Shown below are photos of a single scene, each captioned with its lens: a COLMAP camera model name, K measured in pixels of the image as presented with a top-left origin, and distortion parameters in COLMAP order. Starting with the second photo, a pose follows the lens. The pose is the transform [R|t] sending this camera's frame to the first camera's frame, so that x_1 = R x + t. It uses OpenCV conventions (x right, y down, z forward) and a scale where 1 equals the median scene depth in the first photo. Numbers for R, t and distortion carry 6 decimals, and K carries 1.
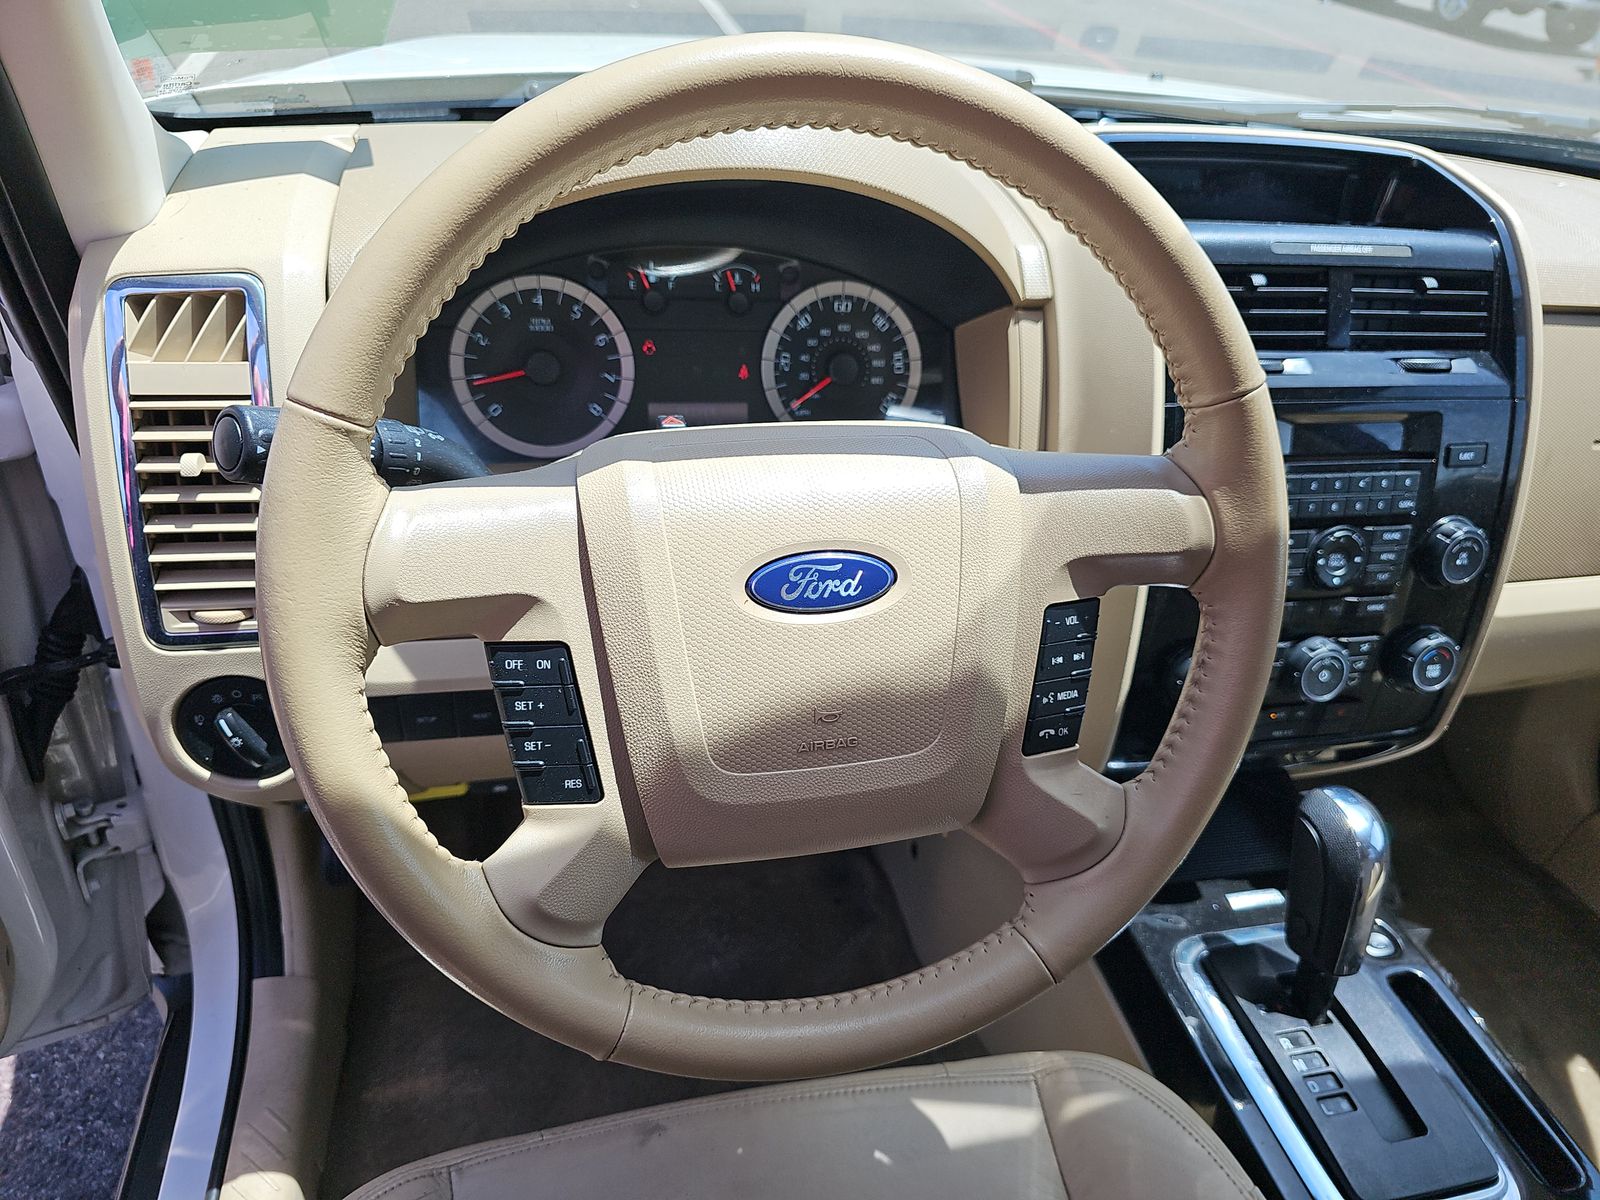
lens RADIAL K [[1104.0, 0, 793.8], [0, 1104.0, 612.1], [0, 0, 1]] dist [0.032085, -0.043662]
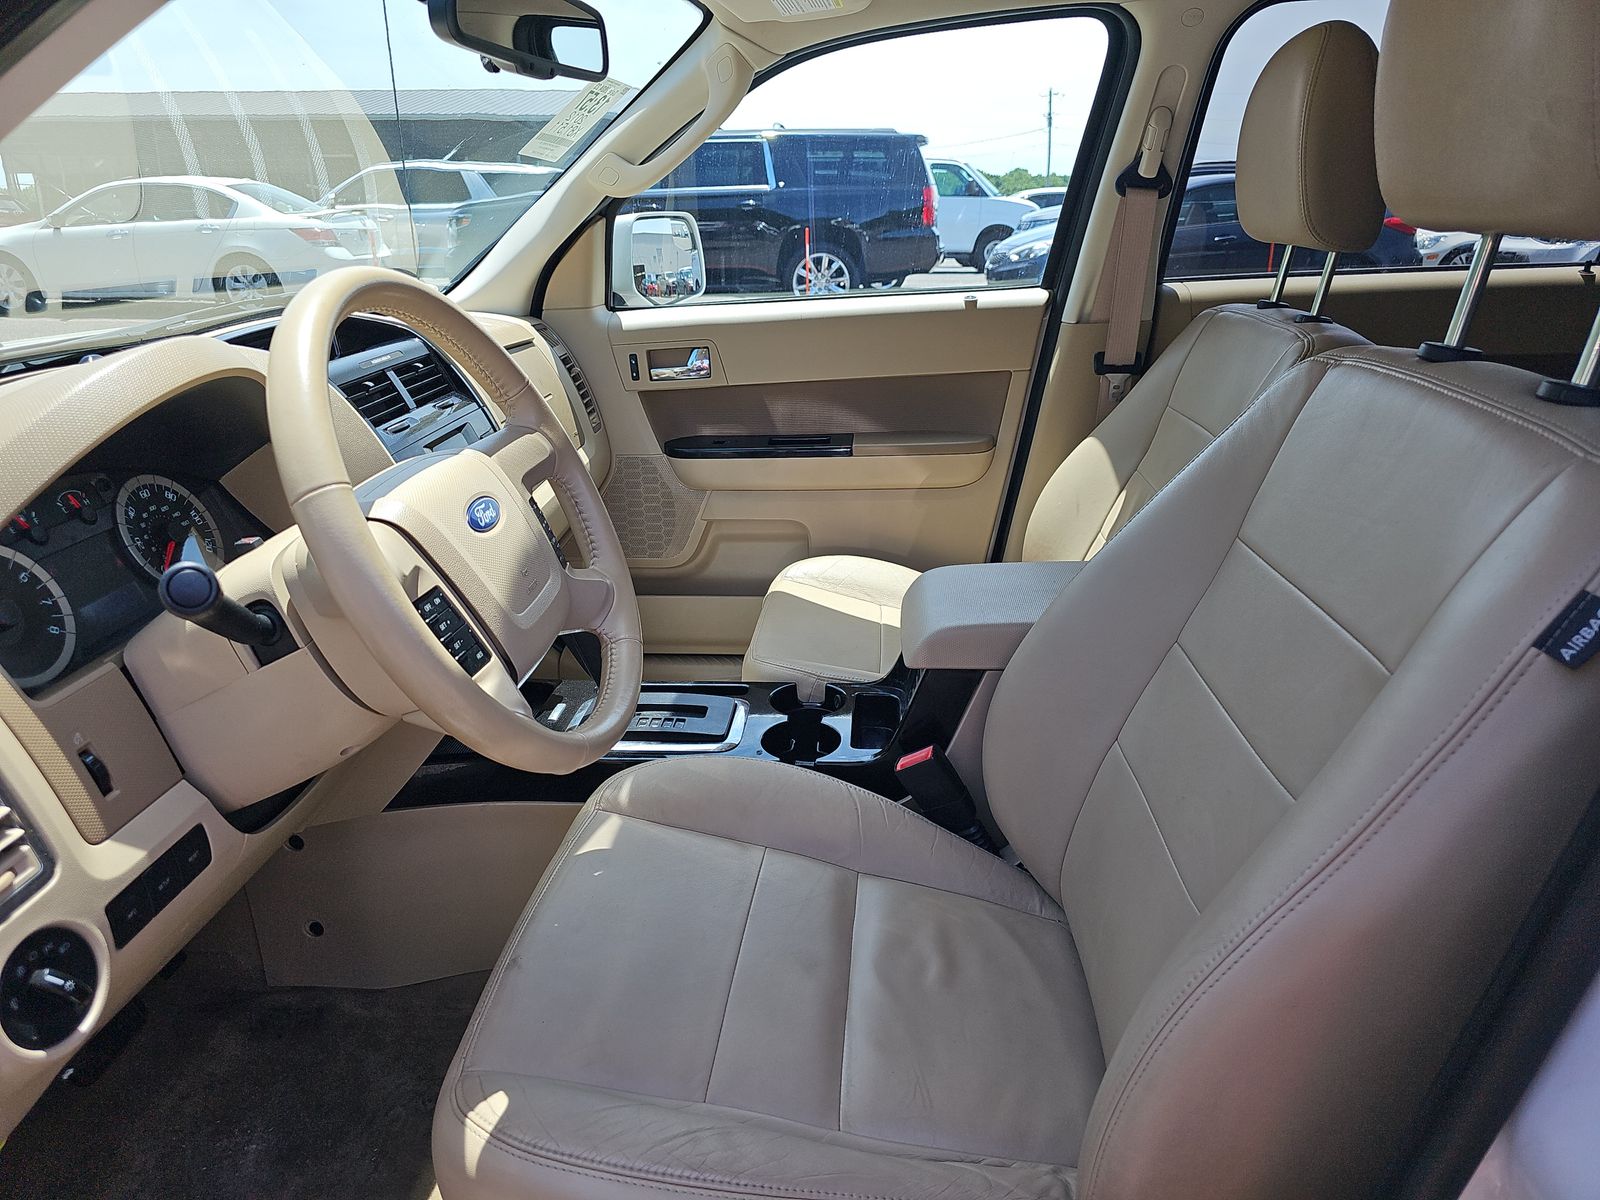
lens RADIAL K [[1066.7, 0, 800.0], [0, 1066.7, 600.0], [0, 0, 1]] dist [0.034043, -0.030650]
pose [[0.299932, -0.432166, 0.850455, -0.893530], [0.584061, 0.788067, 0.194480, 0.030925], [-0.754263, 0.438387, 0.488778, -0.163827]]
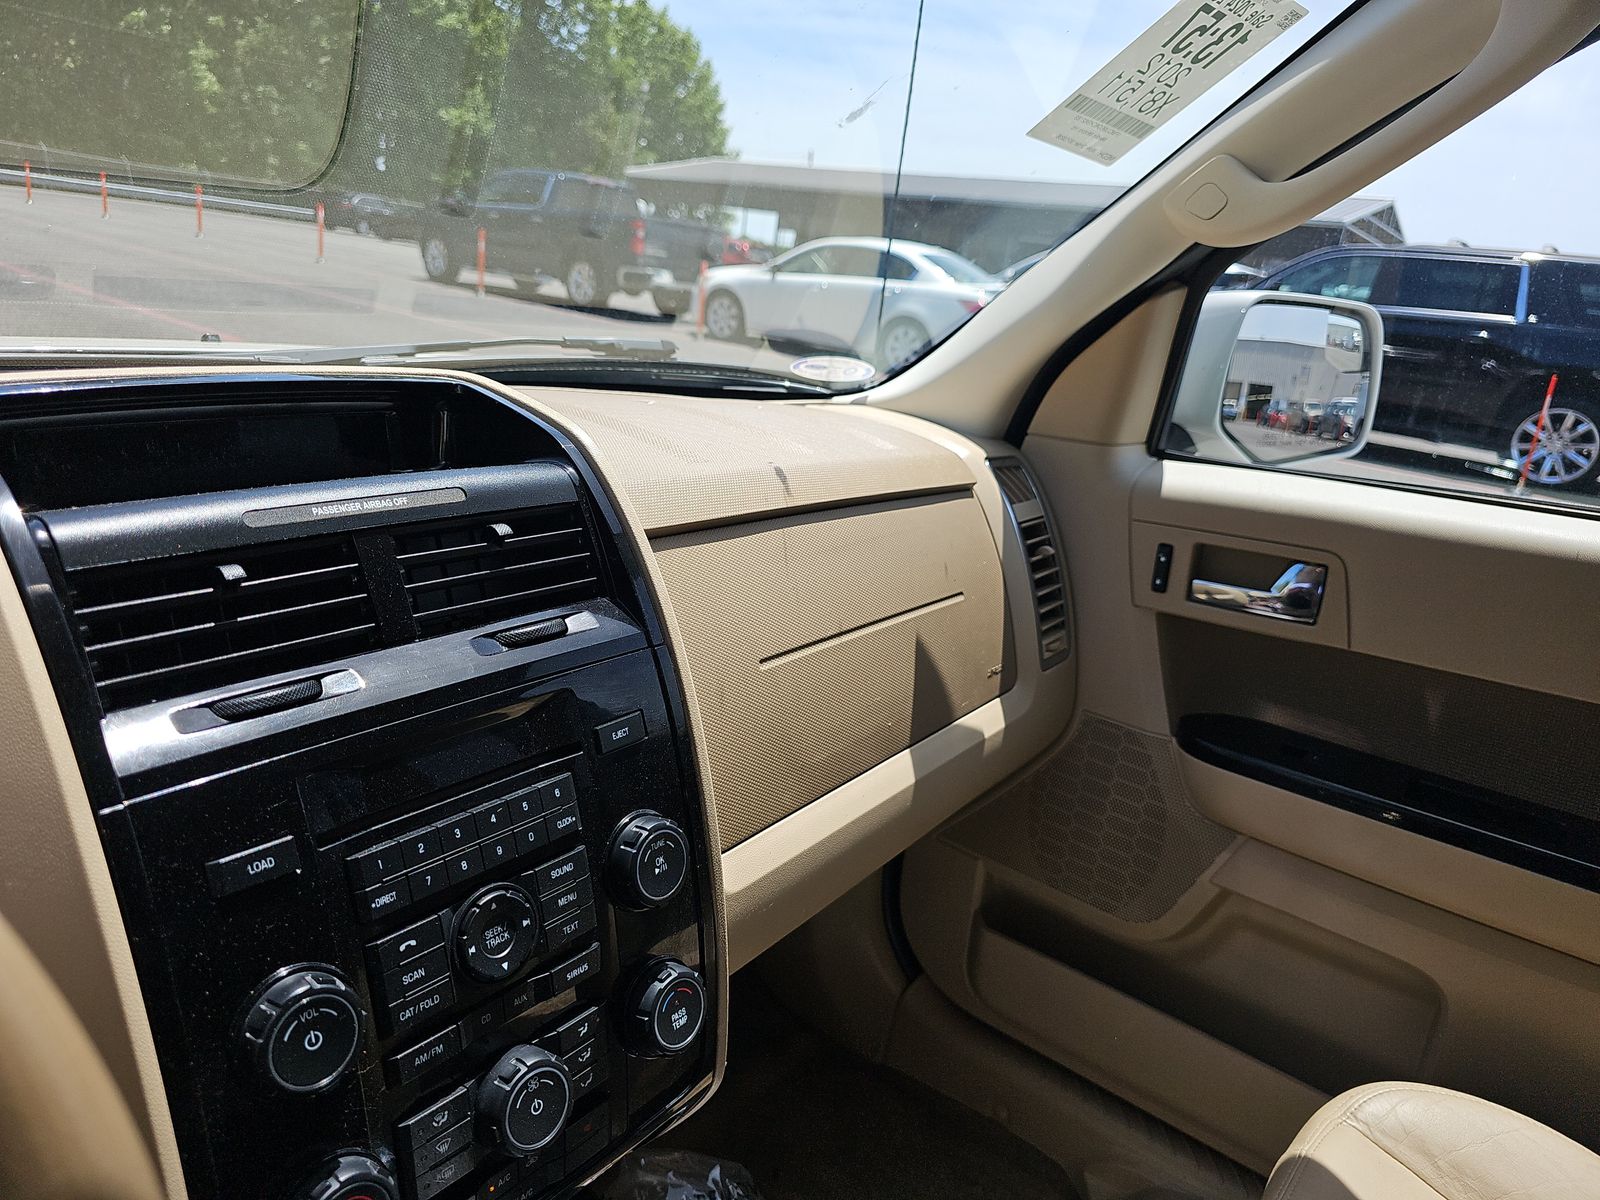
lens RADIAL K [[1066.7, 0, 800.0], [0, 1066.7, 600.0], [0, 0, 1]] dist [0.034043, -0.030650]
pose [[0.788011, -0.204048, 0.580864, 0.296562], [0.334364, 0.934052, -0.125487, -0.092576], [-0.516952, 0.293105, 0.804270, 0.323948]]
